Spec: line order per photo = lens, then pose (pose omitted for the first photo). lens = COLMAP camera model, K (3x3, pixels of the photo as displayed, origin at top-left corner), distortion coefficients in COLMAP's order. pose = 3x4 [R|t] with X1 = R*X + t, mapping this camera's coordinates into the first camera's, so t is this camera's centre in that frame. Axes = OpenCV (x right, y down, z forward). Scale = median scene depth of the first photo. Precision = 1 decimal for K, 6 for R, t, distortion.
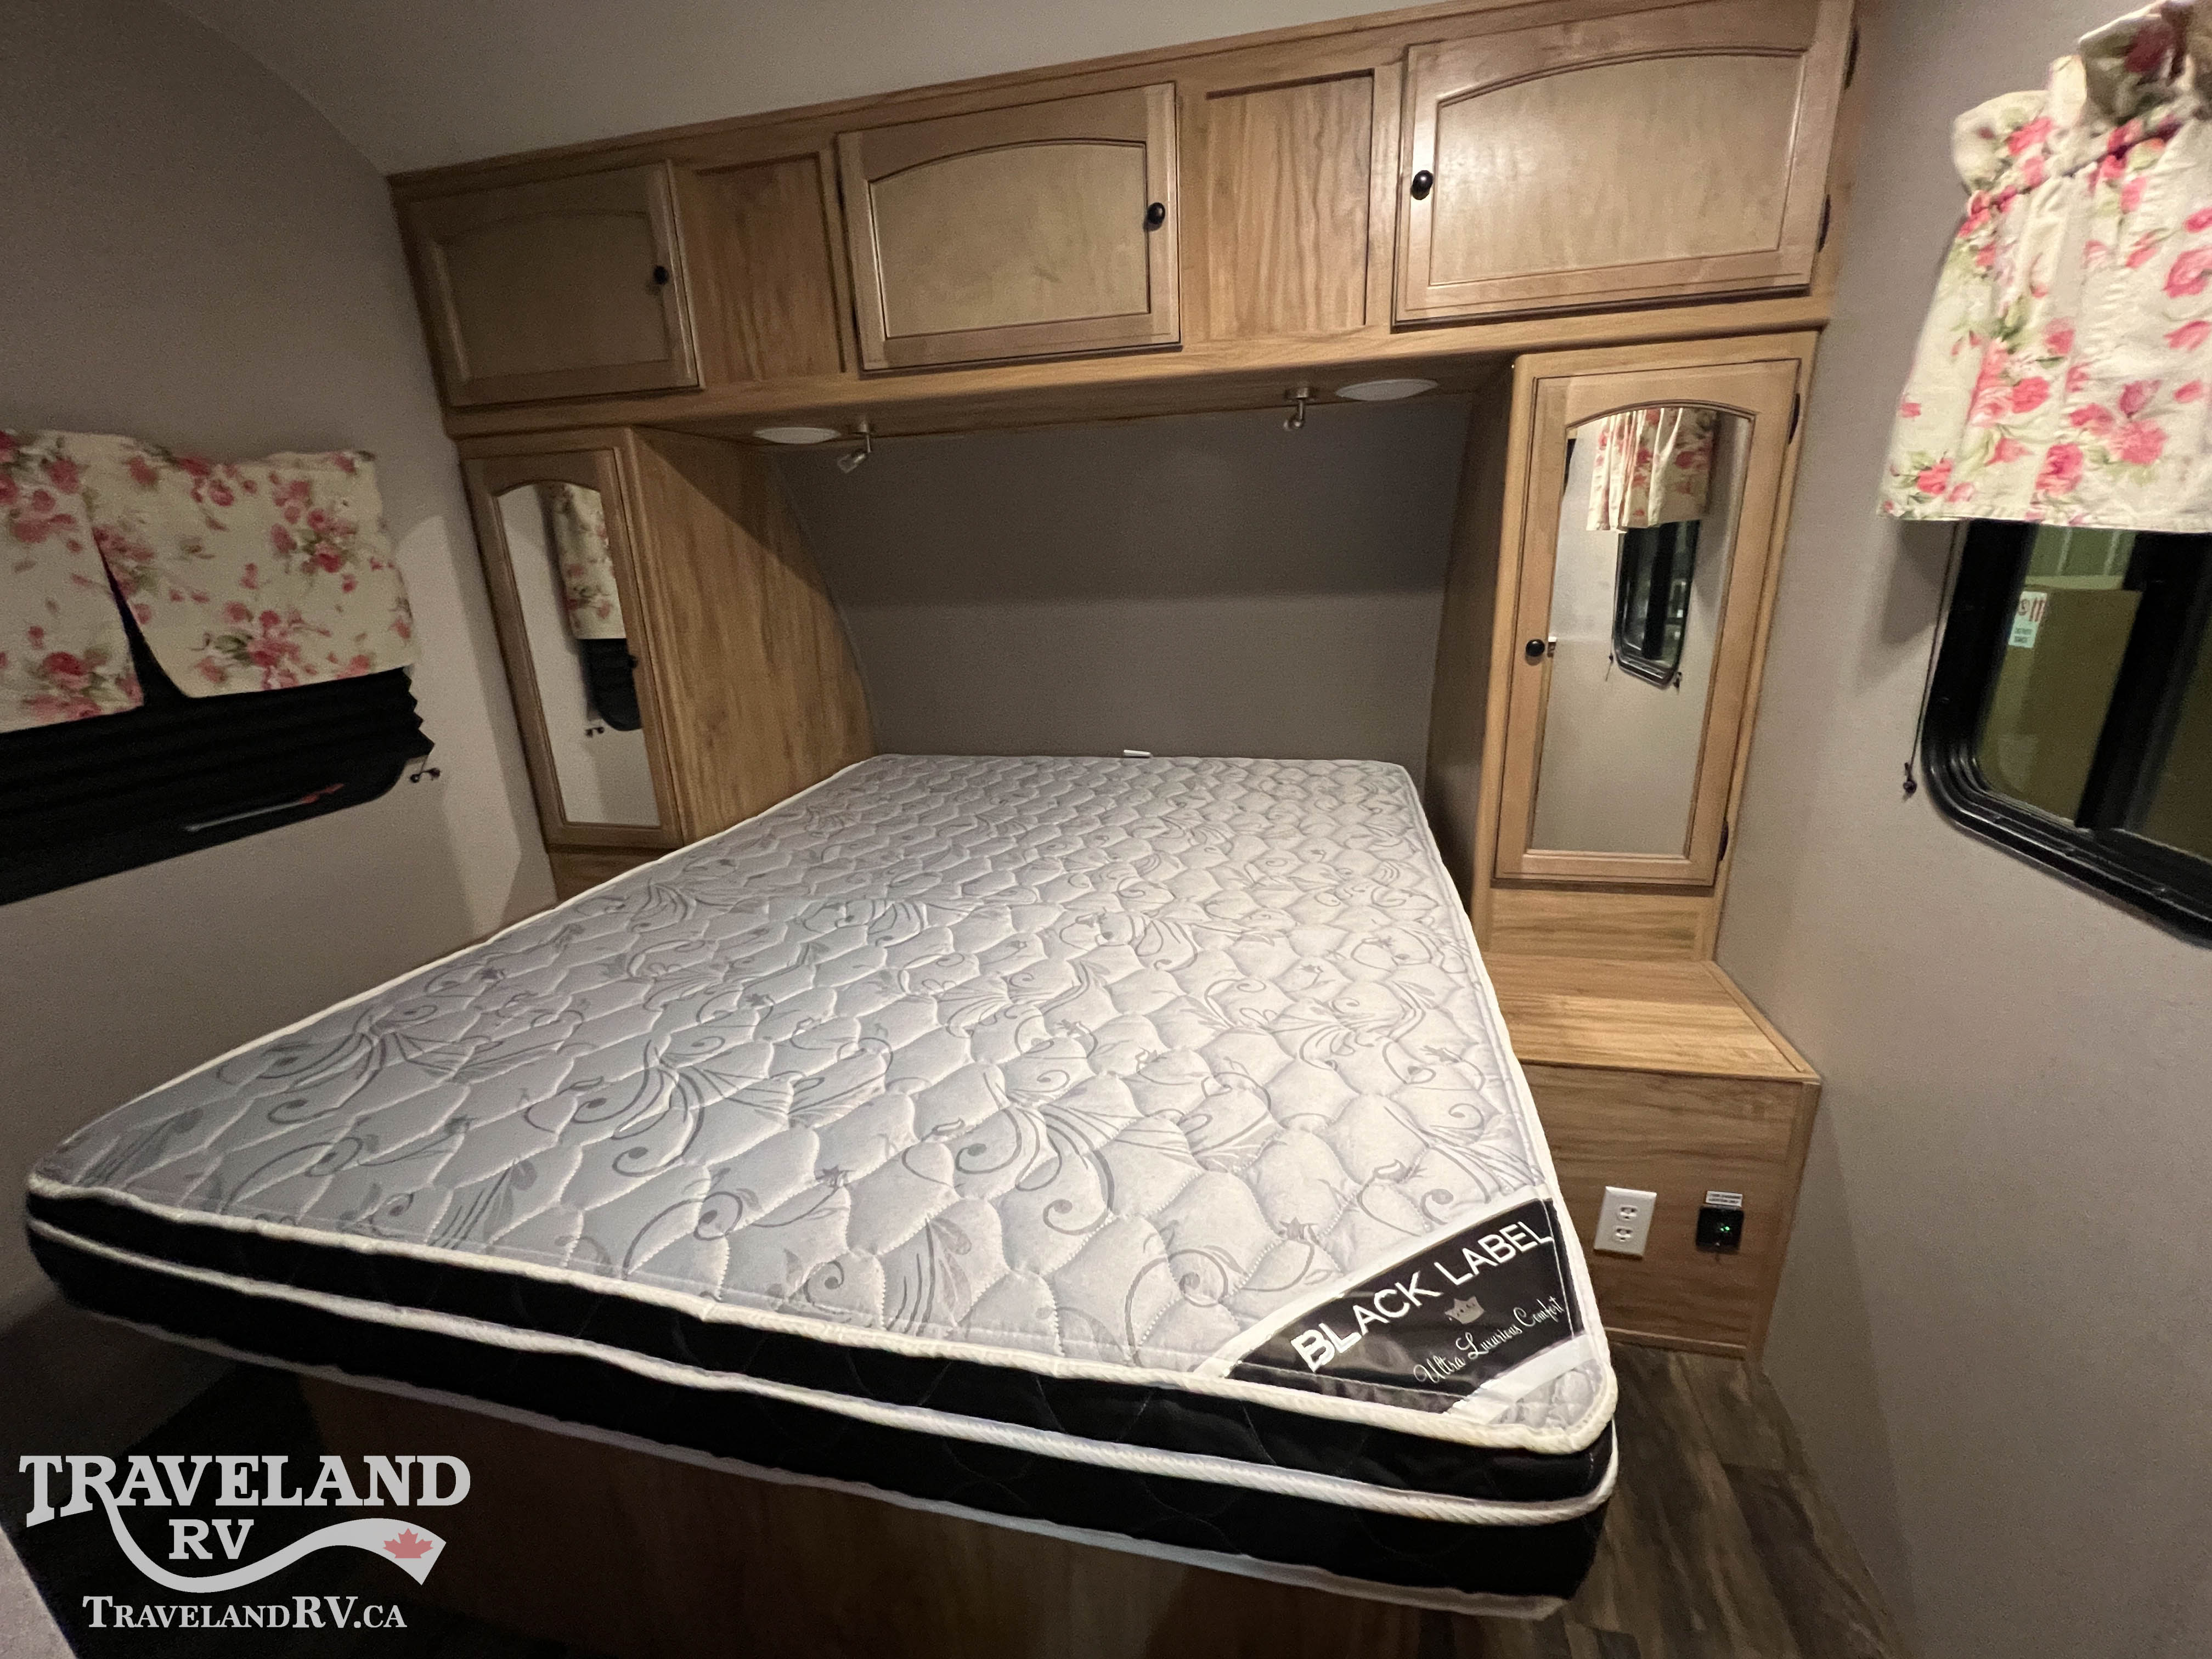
lens RADIAL K [[920.9, 0, 1112.3], [0, 920.9, 829.4], [0, 0, 1]] dist [-0.001547, 0.000618]
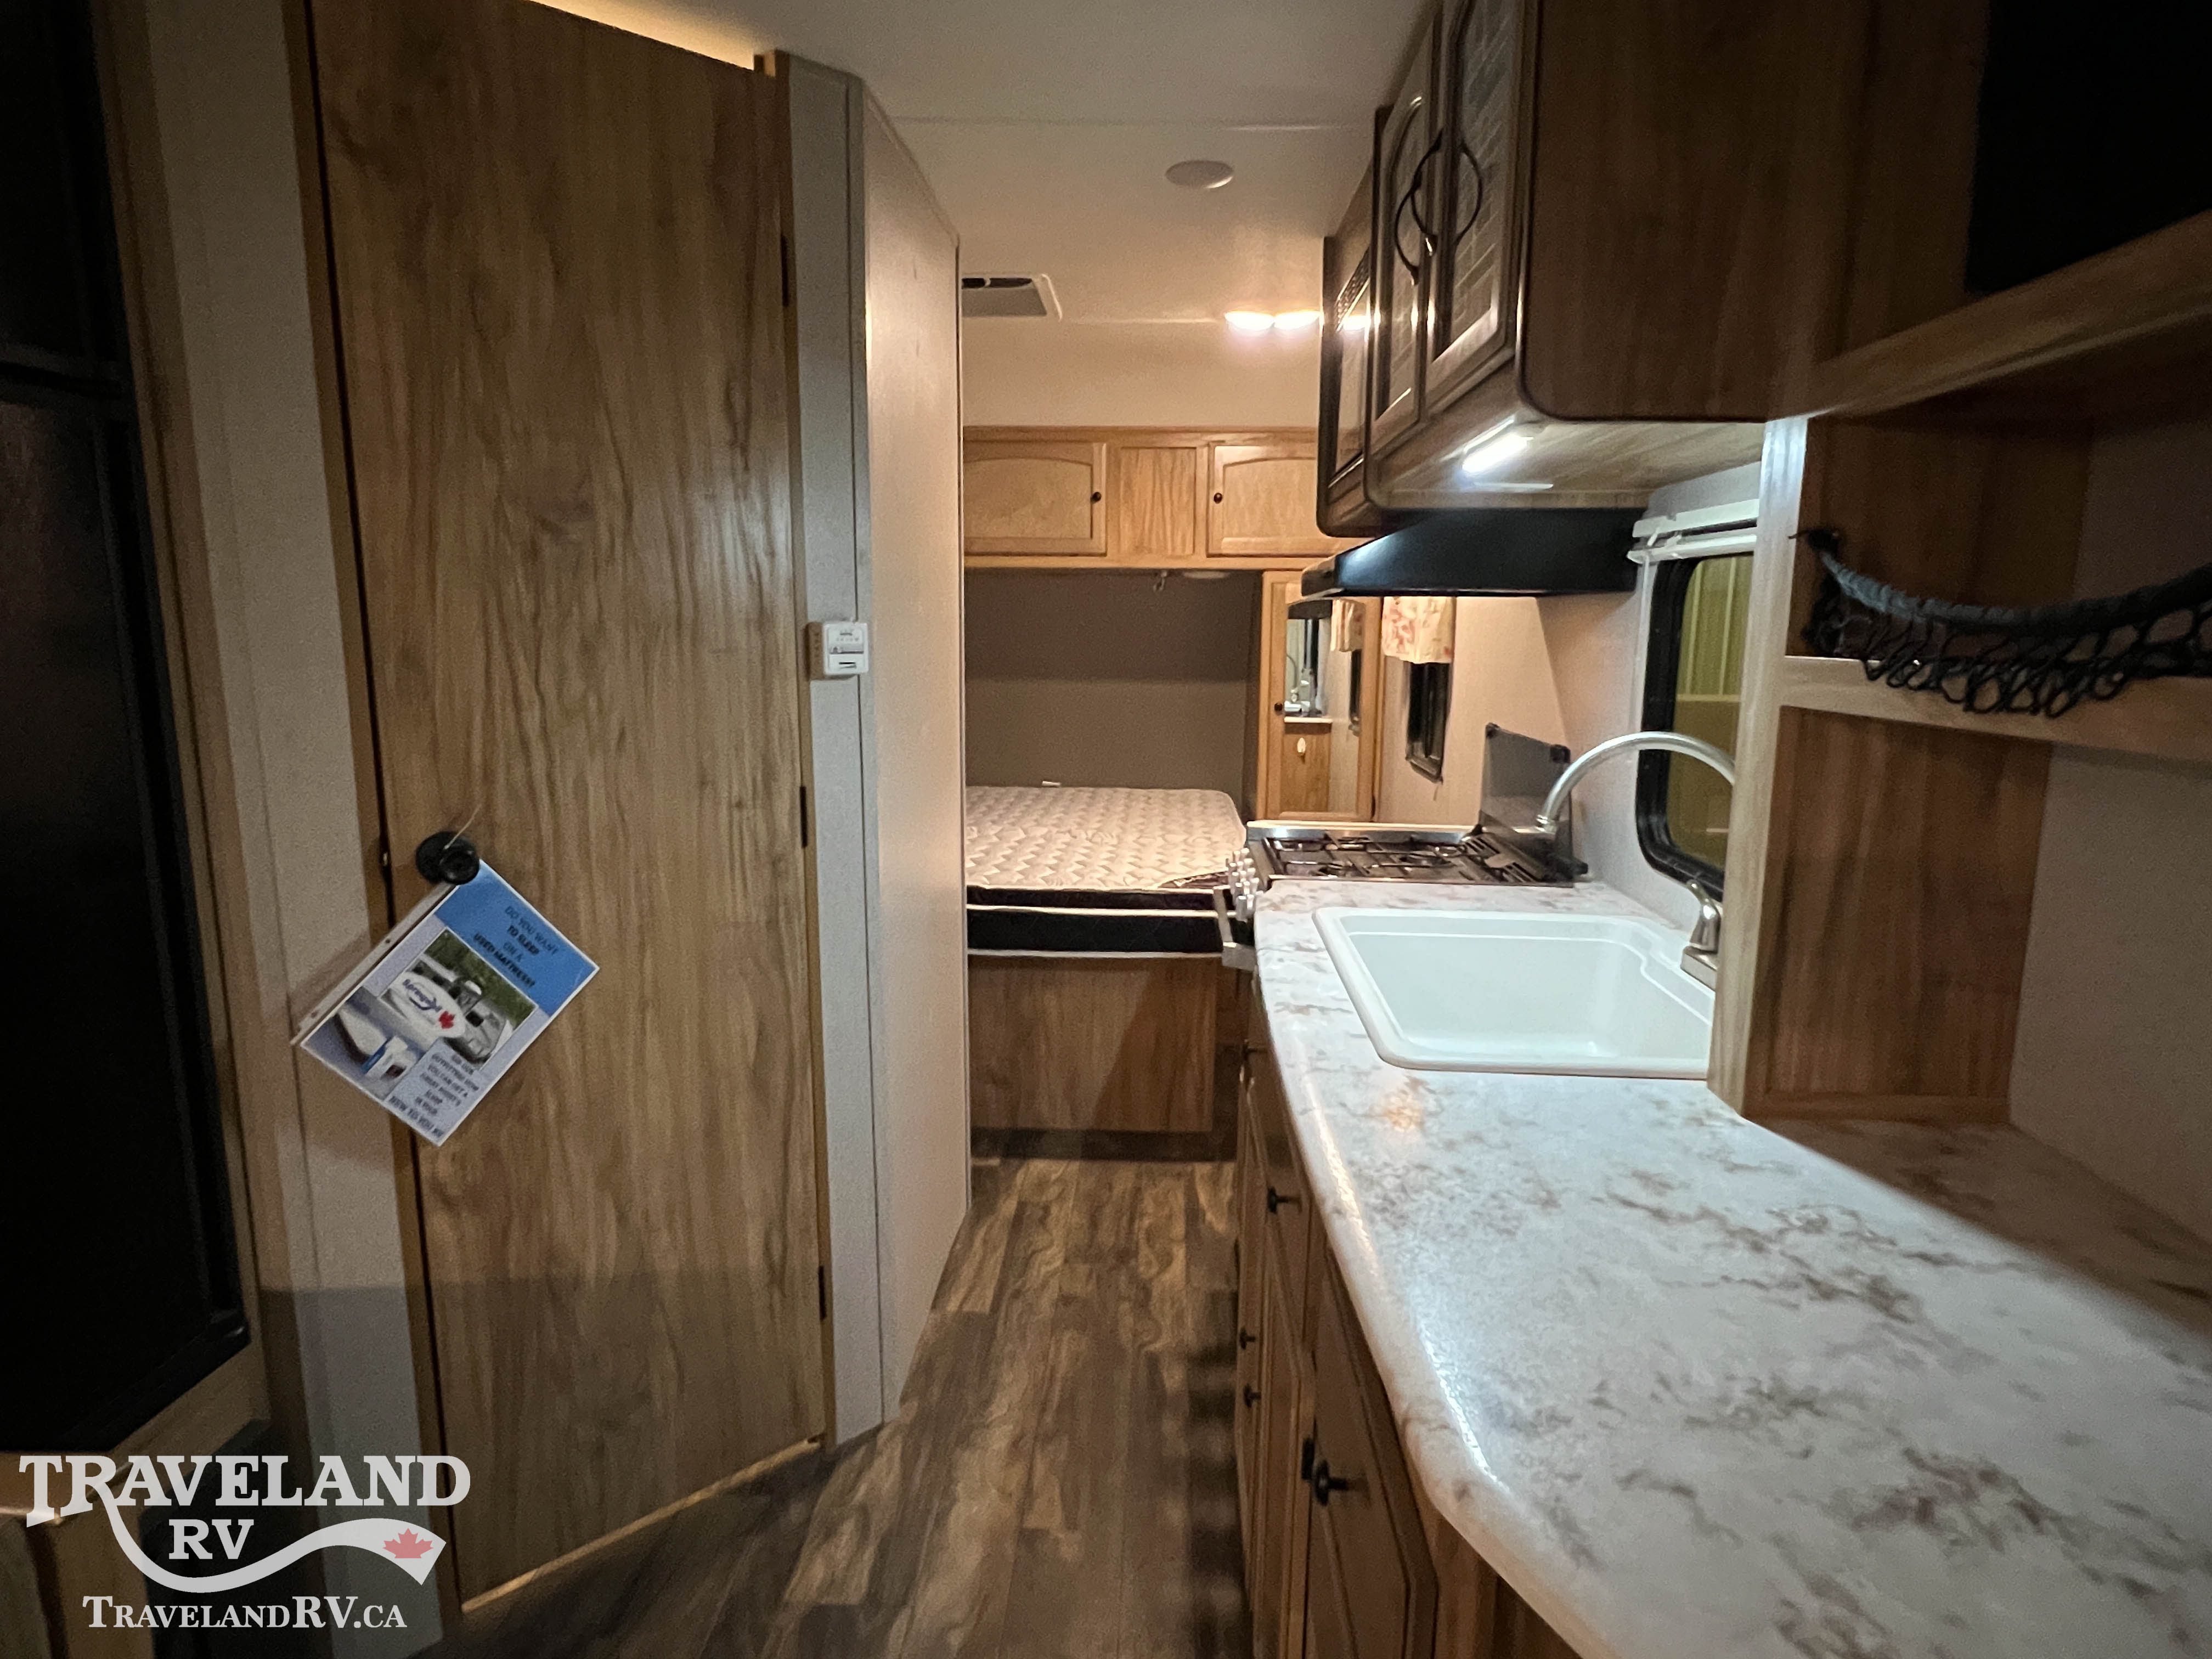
lens RADIAL K [[1248.8, 0, 1122.3], [0, 1248.8, 829.6], [0, 0, 1]] dist [0.002995, -0.001140]
pose [[0.982456, 0.018023, 0.185622, -0.398070], [0.009212, 0.989414, -0.144825, 0.479821], [-0.186268, 0.143994, 0.971890, -1.619196]]
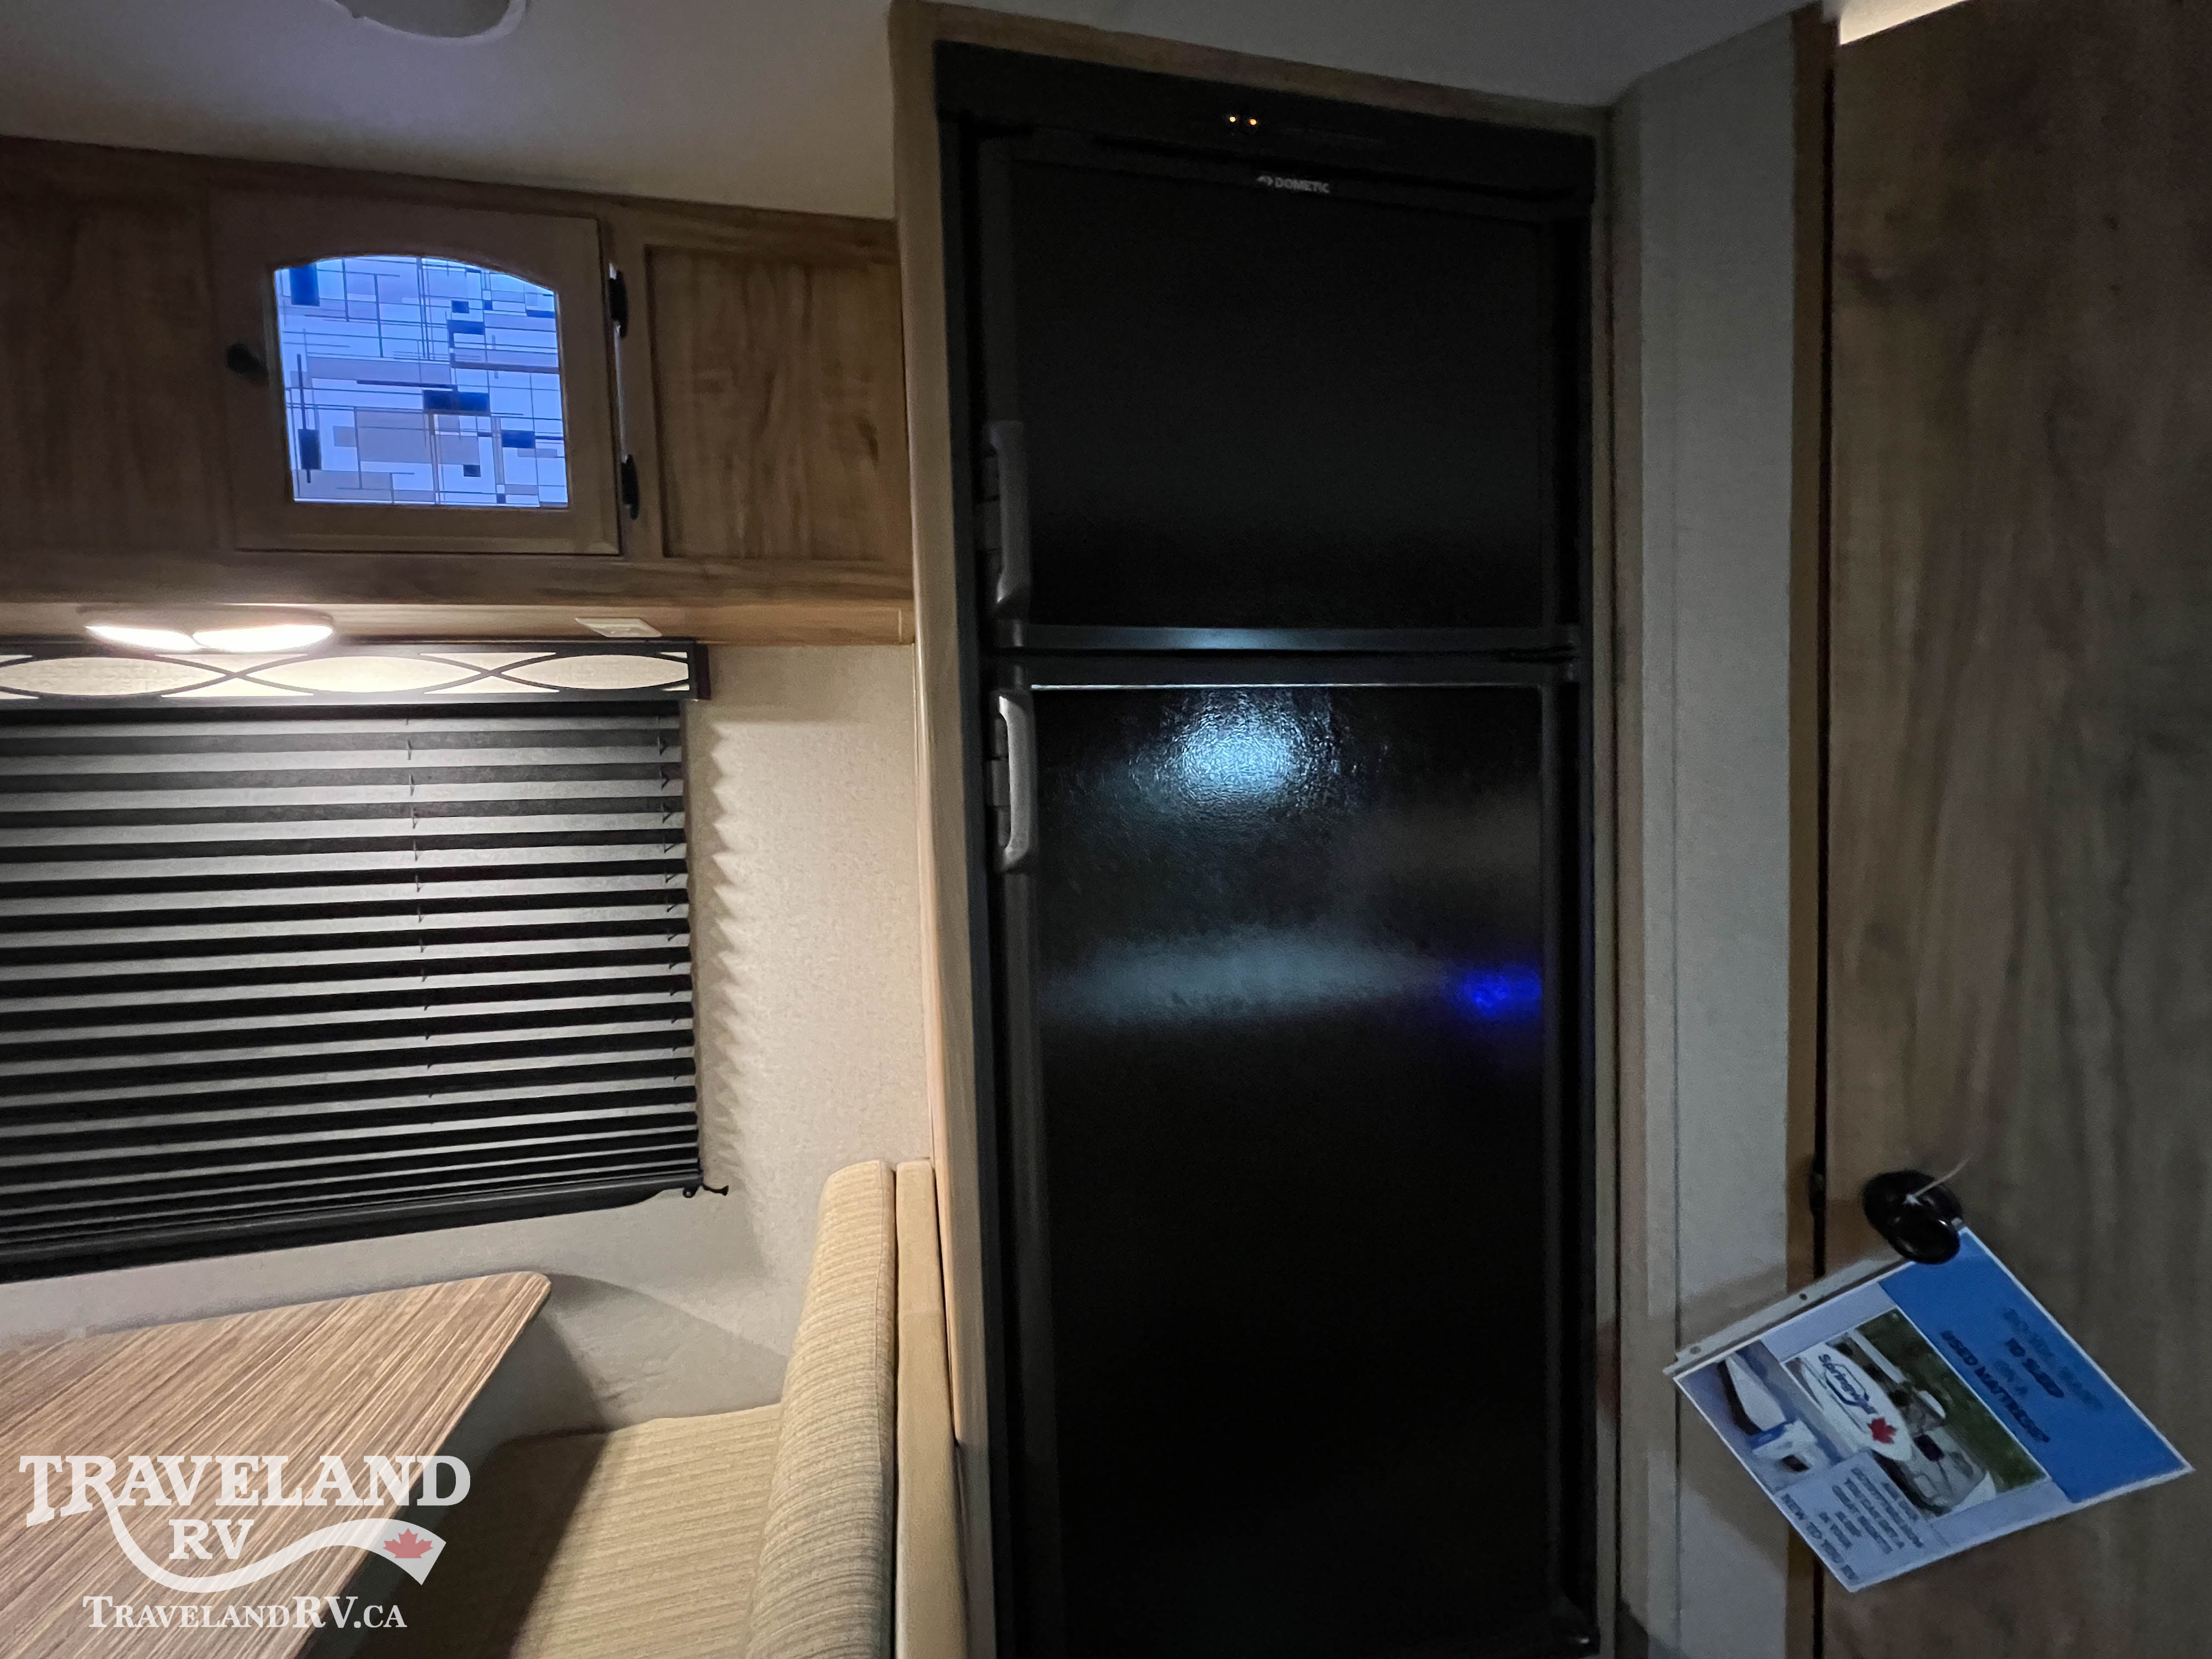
lens RADIAL K [[920.9, 0, 1111.2], [0, 920.9, 831.5], [0, 0, 1]] dist [-0.001547, 0.000618]
pose [[0.427347, 0.078927, -0.900636, -0.482910], [-0.261265, 0.964461, -0.039449, 0.275043], [0.865514, 0.252163, 0.432780, -1.210323]]
